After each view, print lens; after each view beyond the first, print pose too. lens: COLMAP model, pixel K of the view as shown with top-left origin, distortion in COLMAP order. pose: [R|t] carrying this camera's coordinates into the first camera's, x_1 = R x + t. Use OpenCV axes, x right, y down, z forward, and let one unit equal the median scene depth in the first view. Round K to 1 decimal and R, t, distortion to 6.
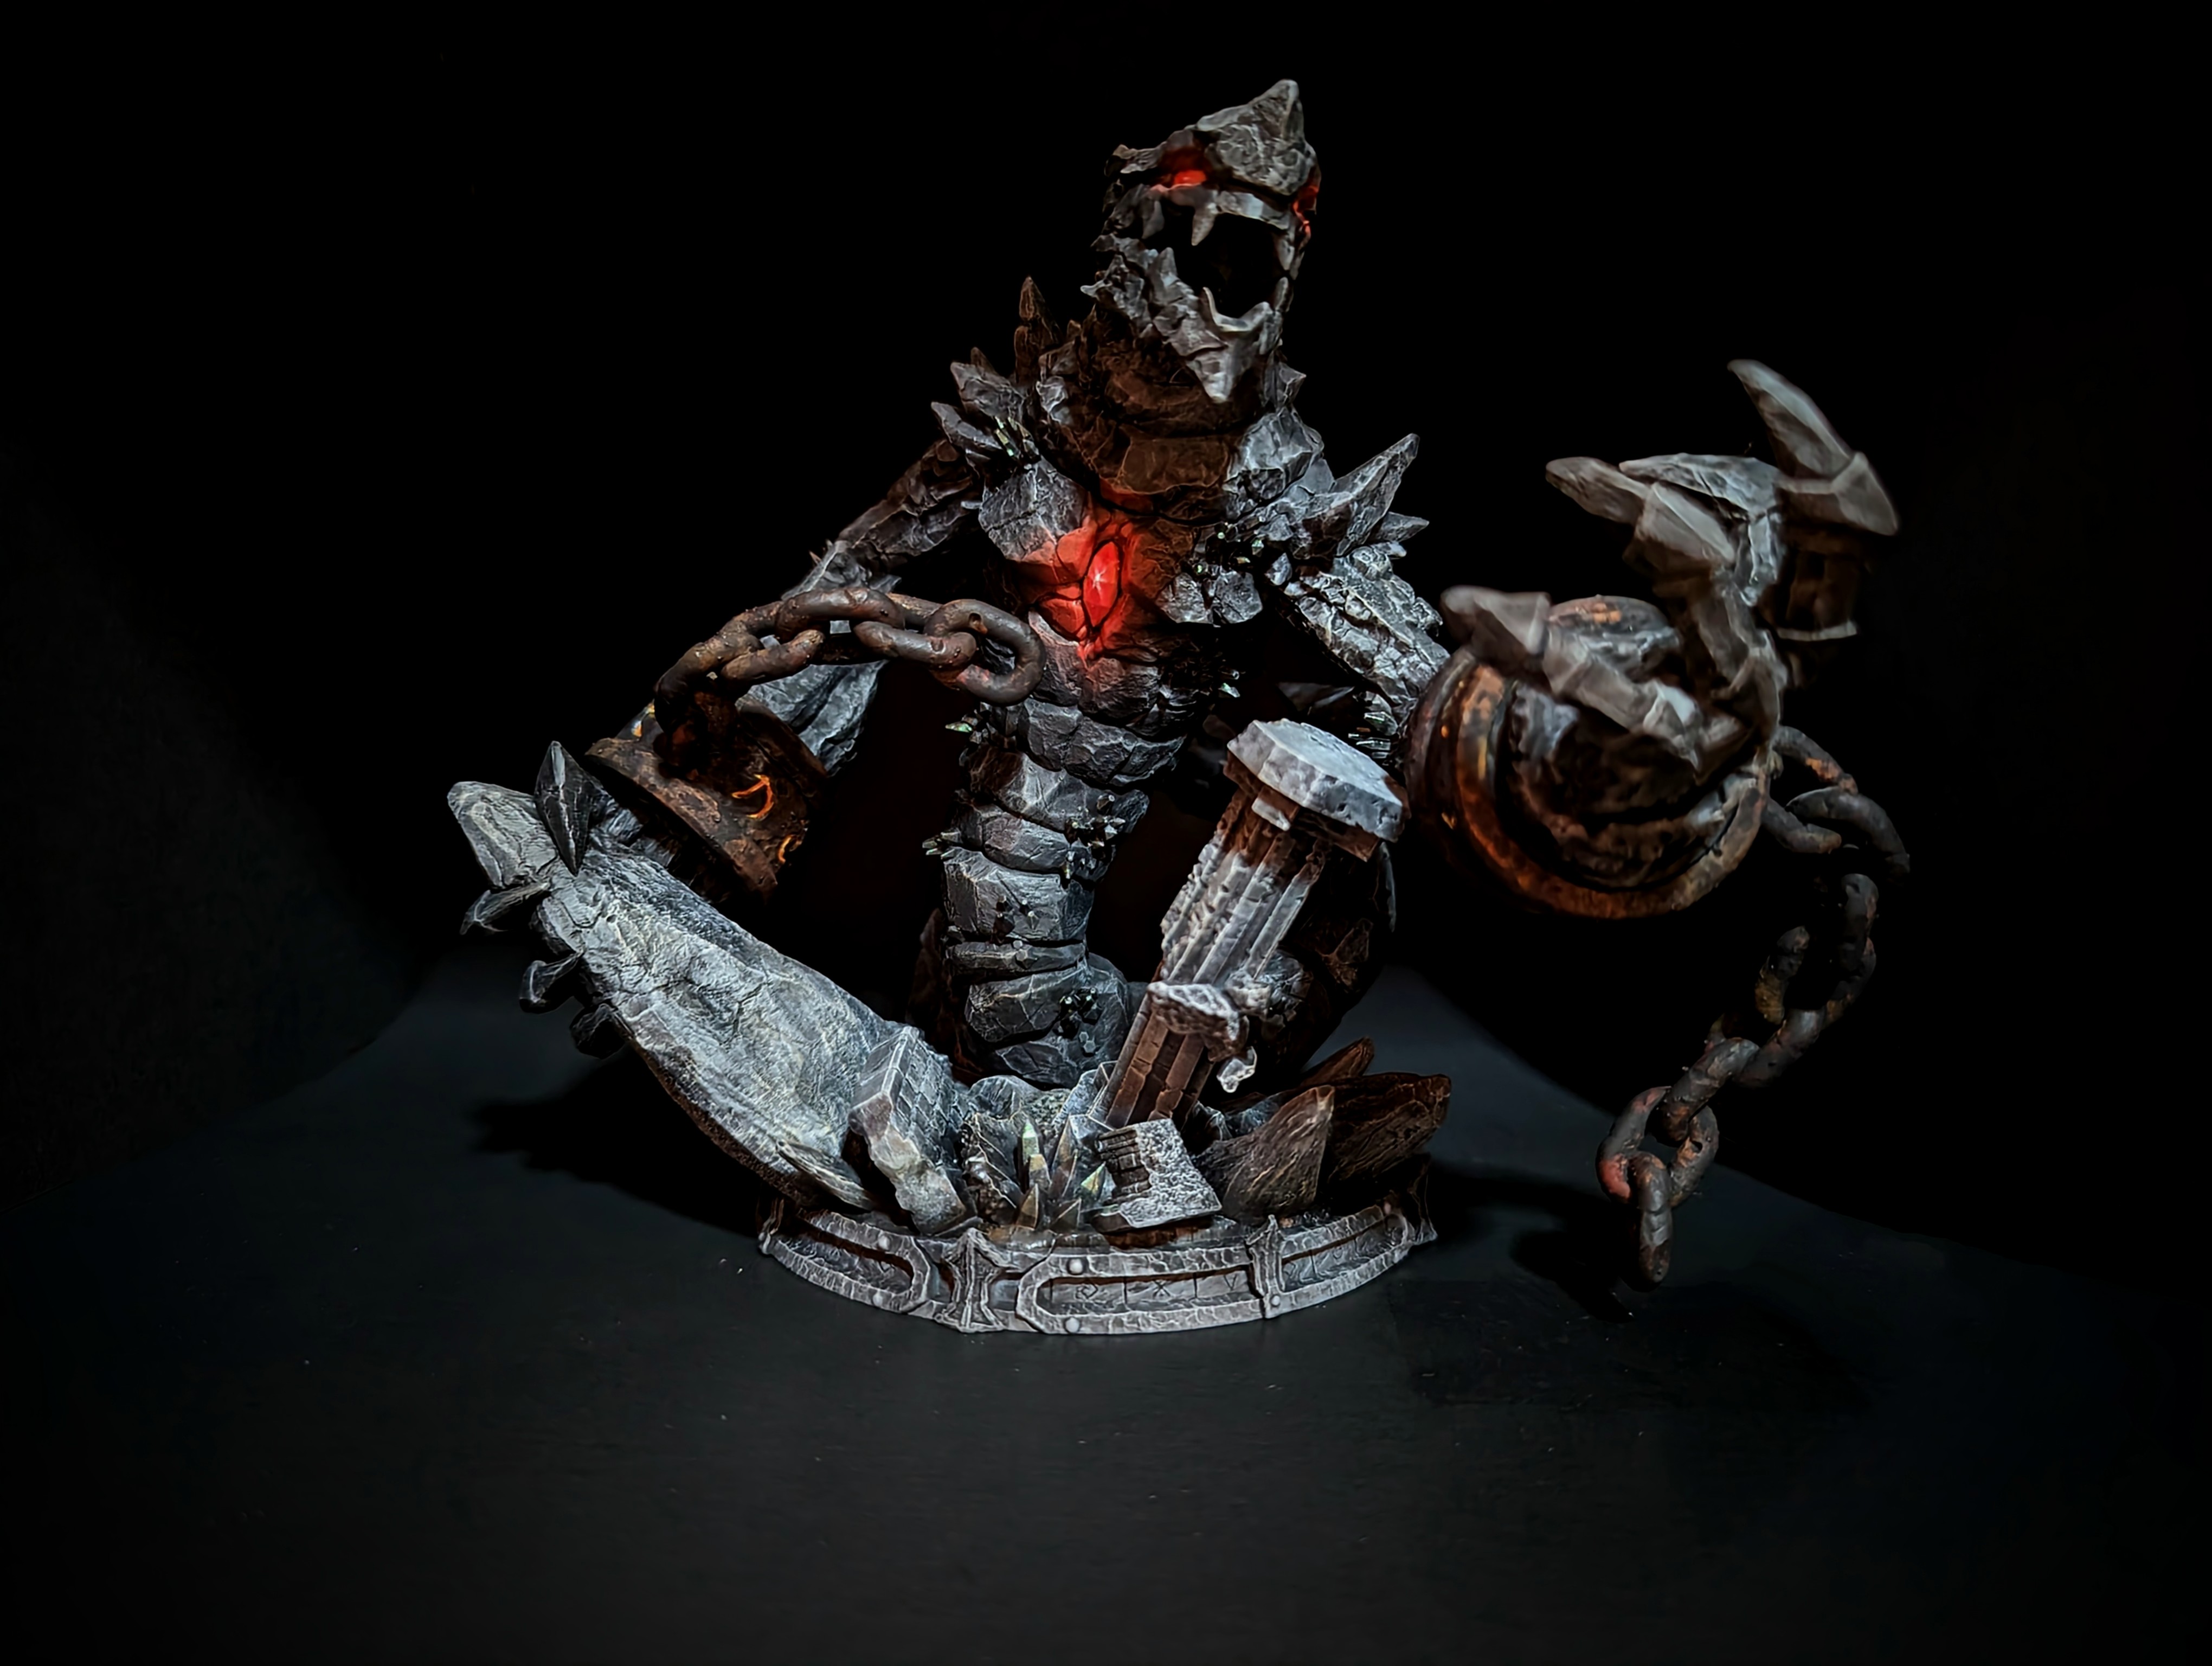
lens RADIAL K [[1555.8, 0, 1113.8], [0, 1555.8, 841.5], [0, 0, 1]] dist [-0.011651, -0.000908]
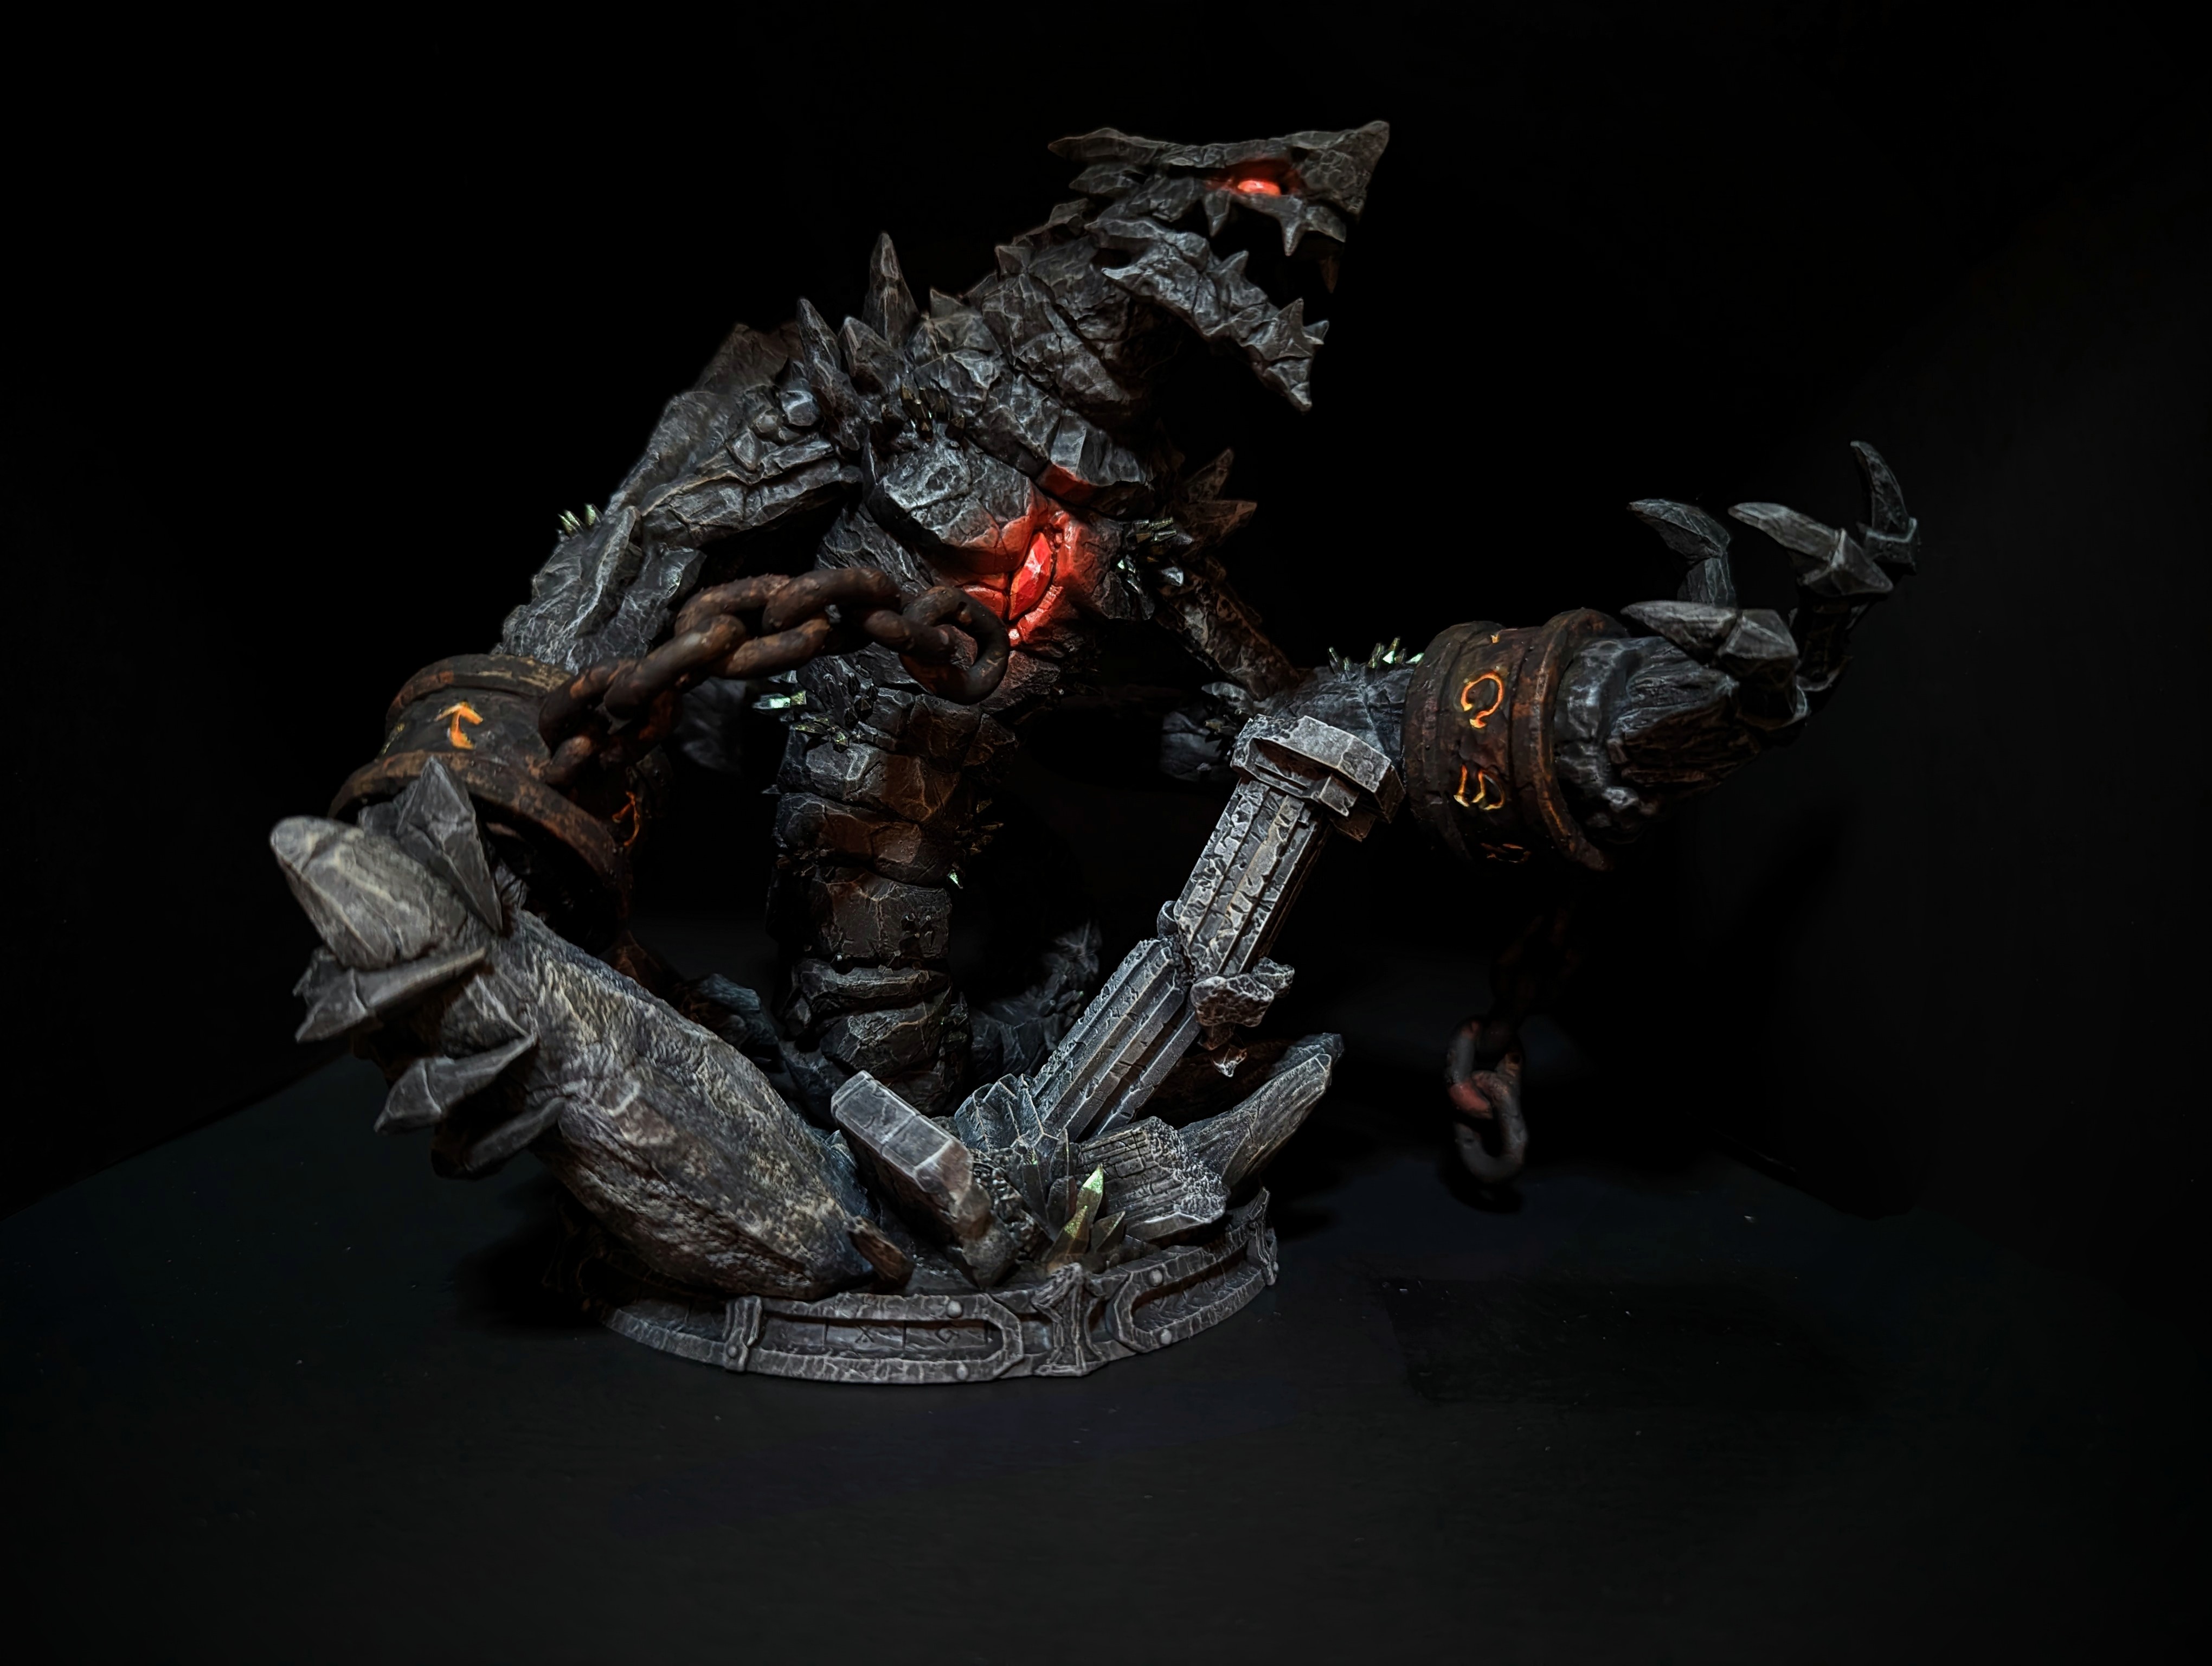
lens RADIAL K [[1555.8, 0, 1112.6], [0, 1555.8, 821.9], [0, 0, 1]] dist [-0.011651, -0.000908]
pose [[0.775241, -0.060777, 0.628734, -0.625288], [0.062100, 0.997872, 0.019889, -0.032006], [-0.628605, 0.023626, 0.777366, 0.247163]]
